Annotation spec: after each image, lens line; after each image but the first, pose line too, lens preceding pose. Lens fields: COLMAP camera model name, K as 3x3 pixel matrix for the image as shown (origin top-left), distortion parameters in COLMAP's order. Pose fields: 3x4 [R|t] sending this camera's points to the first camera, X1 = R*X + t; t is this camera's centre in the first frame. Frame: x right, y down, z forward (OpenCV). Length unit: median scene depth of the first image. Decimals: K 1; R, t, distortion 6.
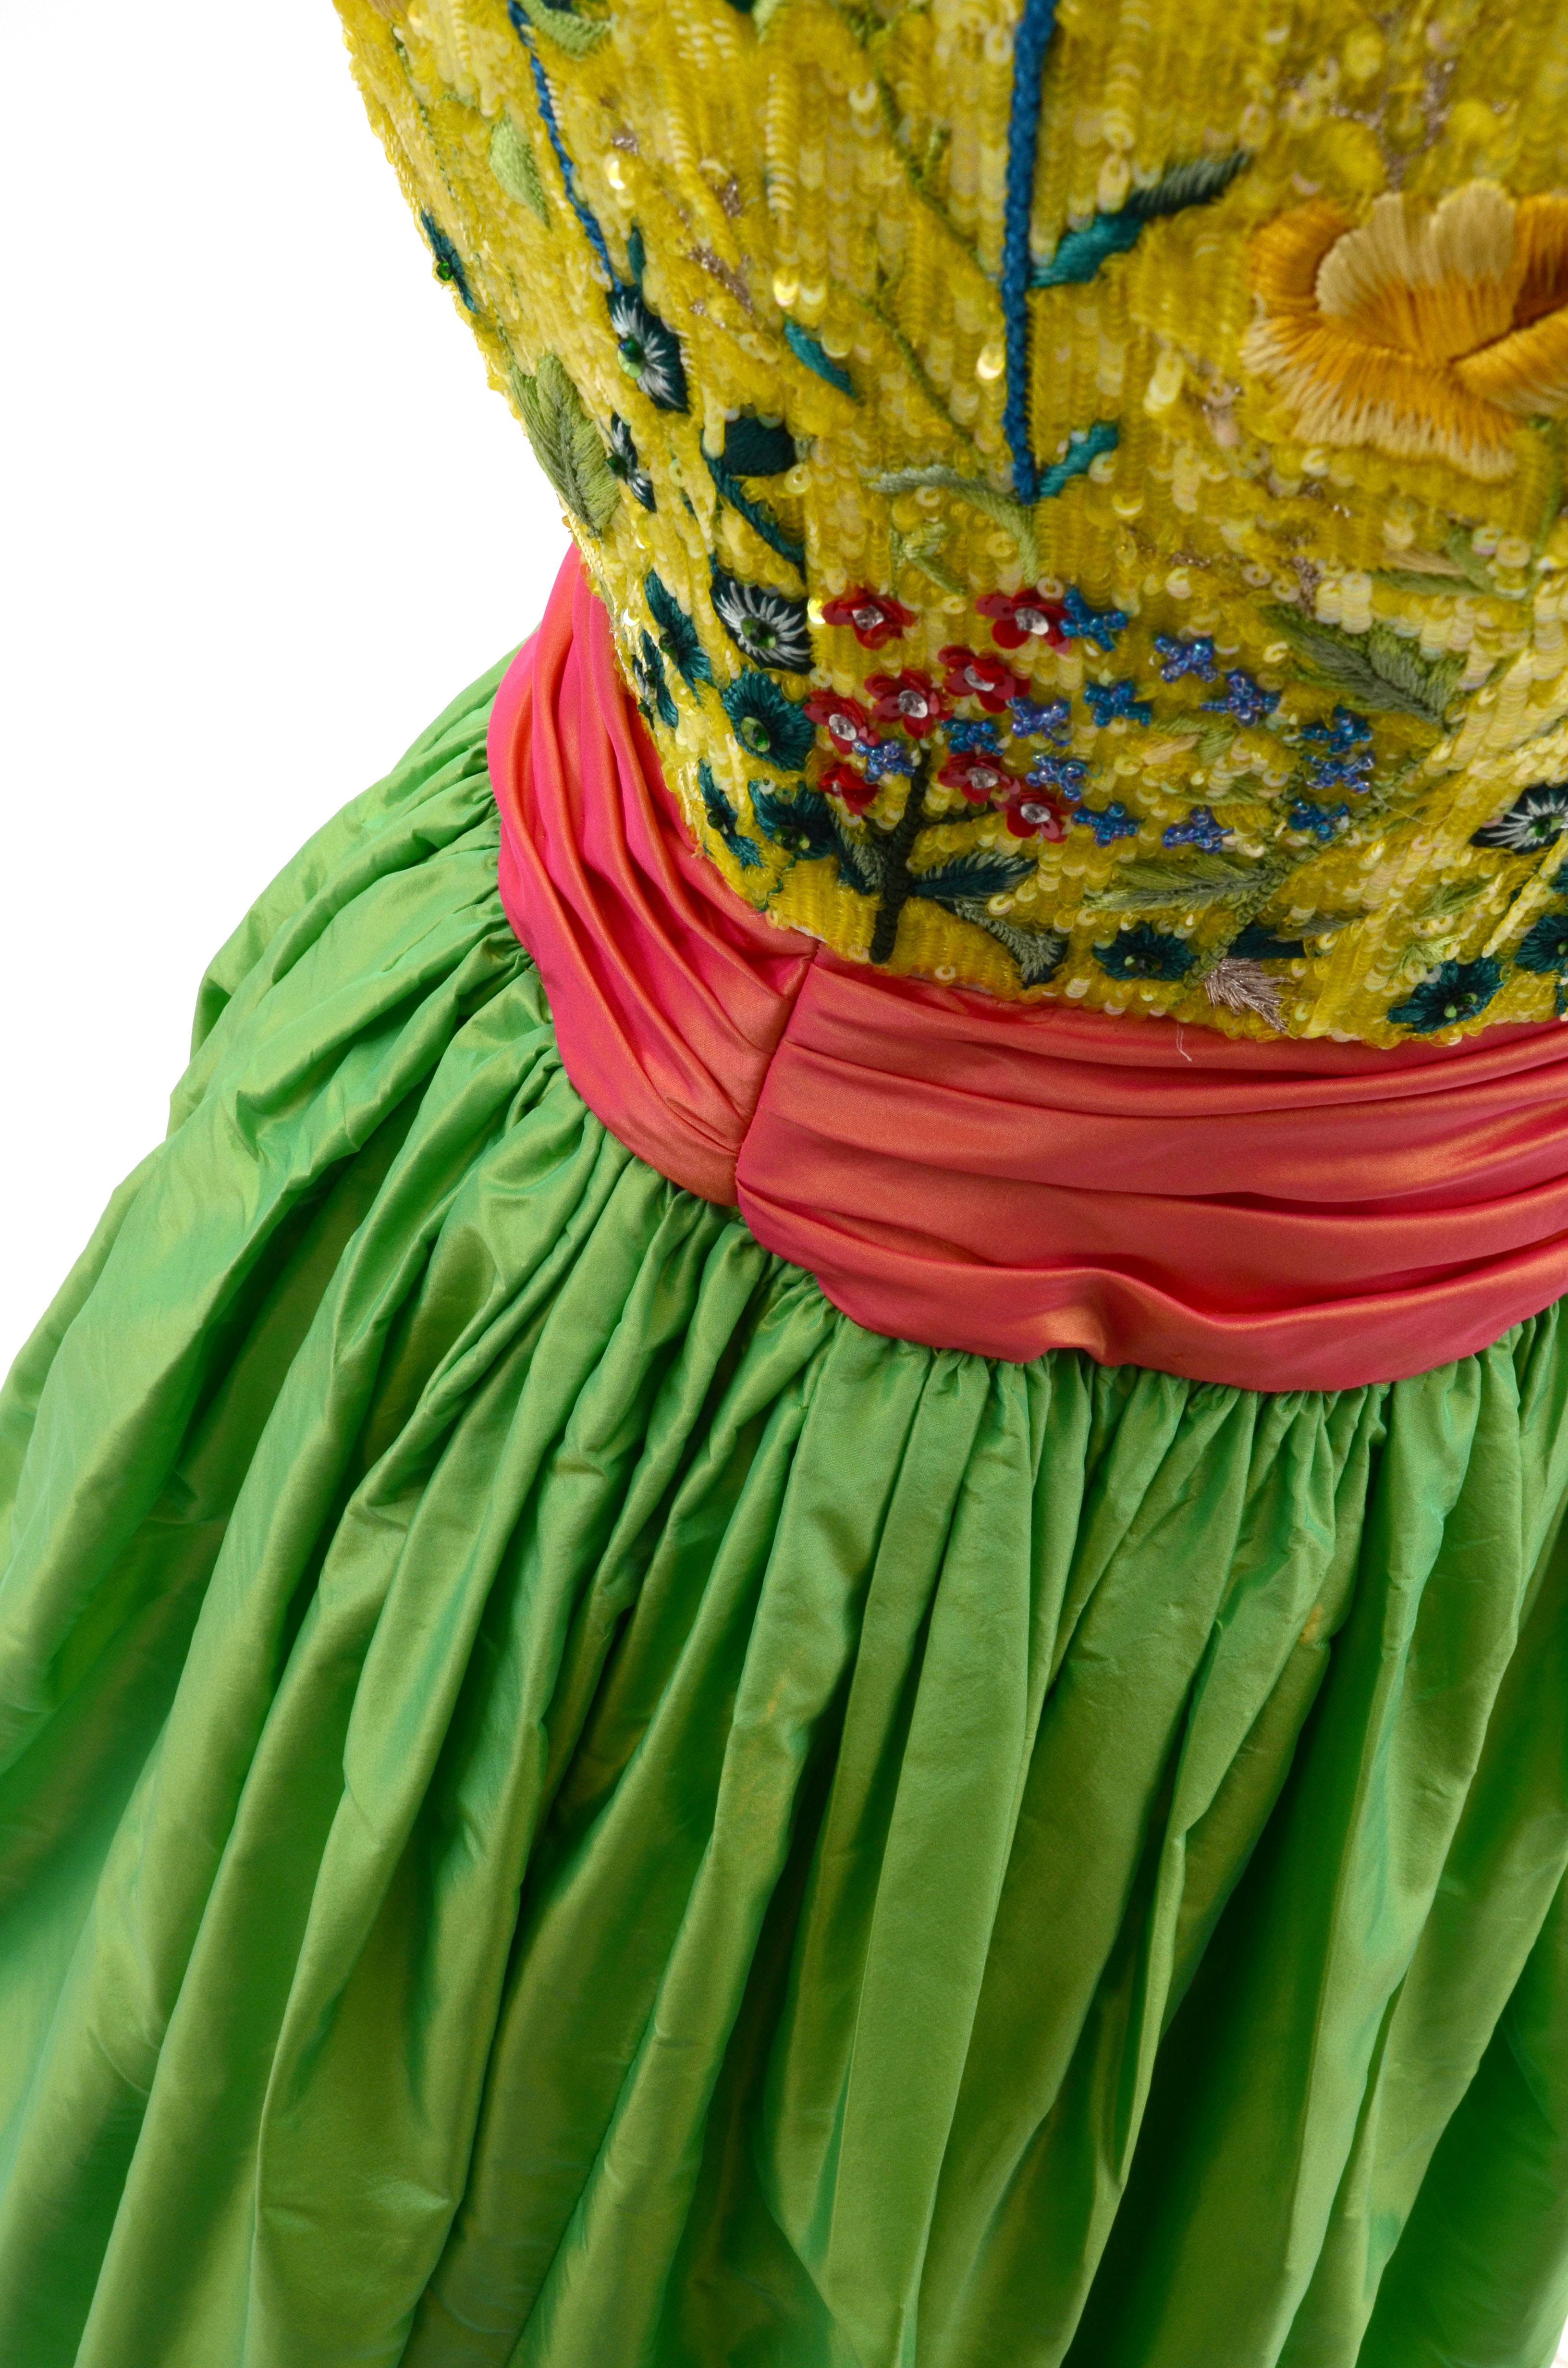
lens RADIAL K [[2568.4, 0, 784.0], [0, 2568.4, 1184.0], [0, 0, 1]] dist [-0.266516, 0.688598]
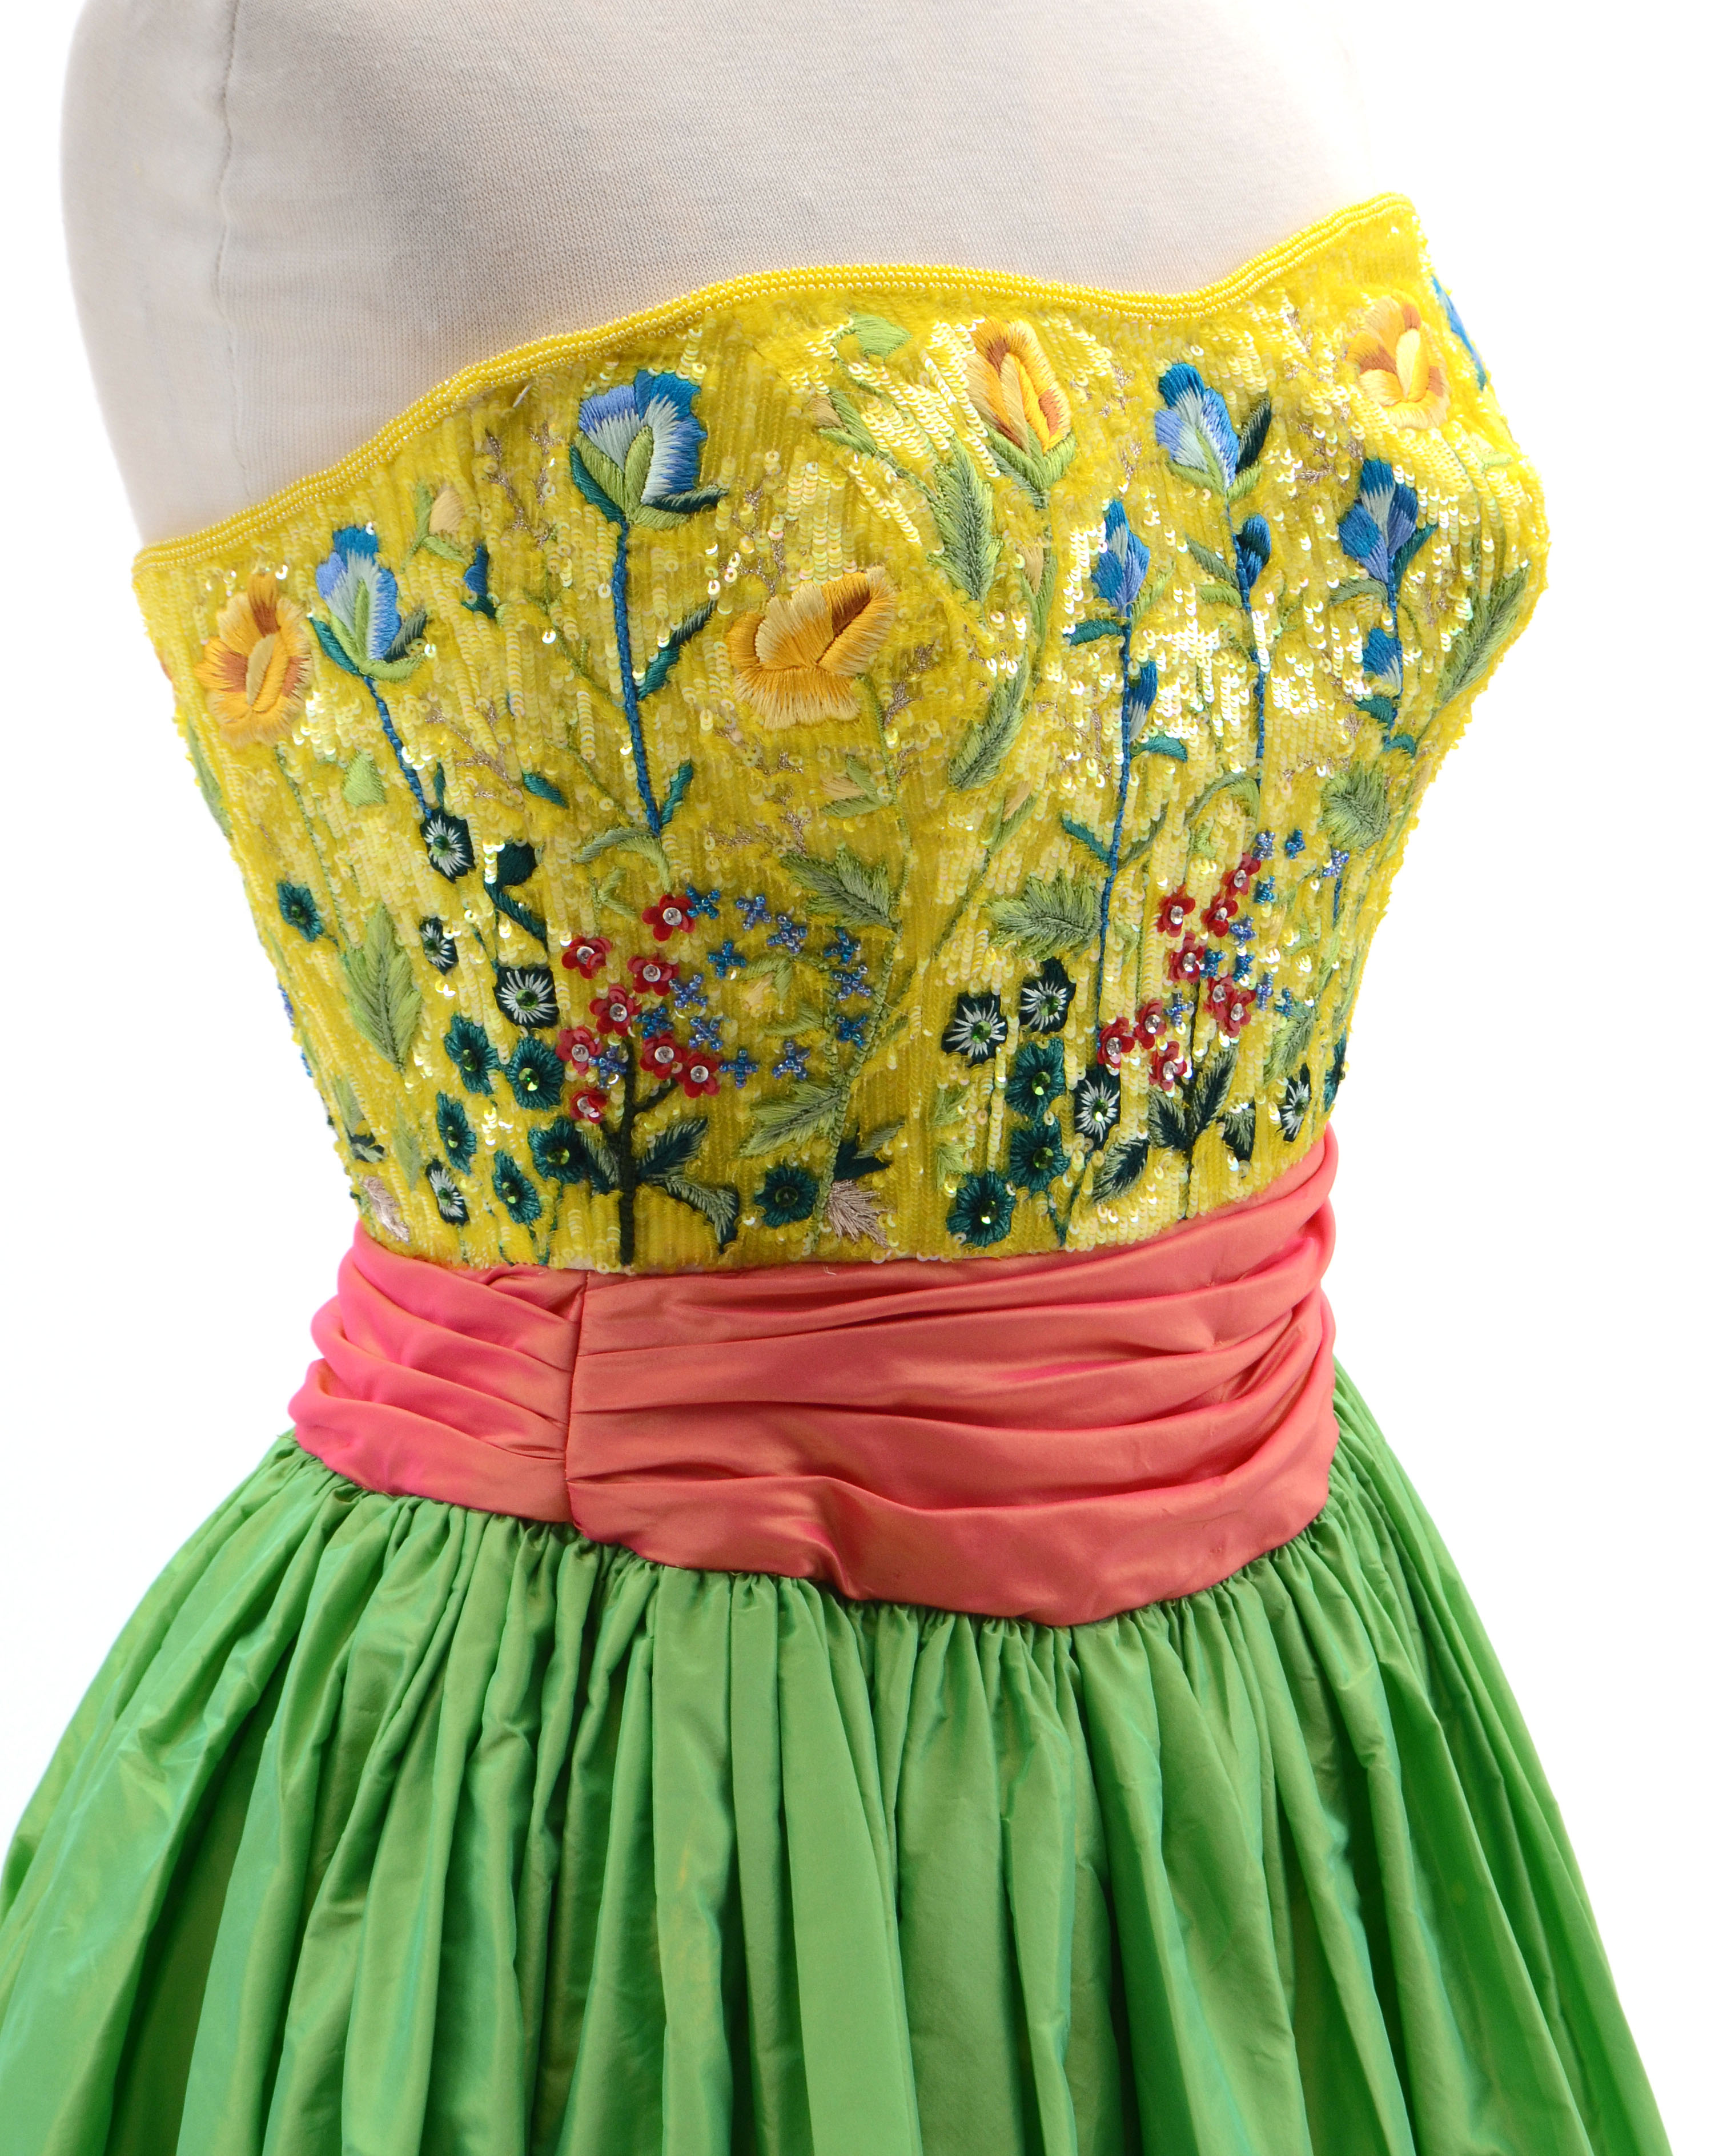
lens RADIAL K [[6716.7, 0, 863.5], [0, 6716.7, 1078.0], [0, 0, 1]] dist [-0.052138, 0.215779]
pose [[0.955465, -0.148751, 0.254871, -0.961281], [0.284404, 0.694608, -0.660783, 2.908749], [-0.078744, 0.703842, 0.705979, -2.253156]]
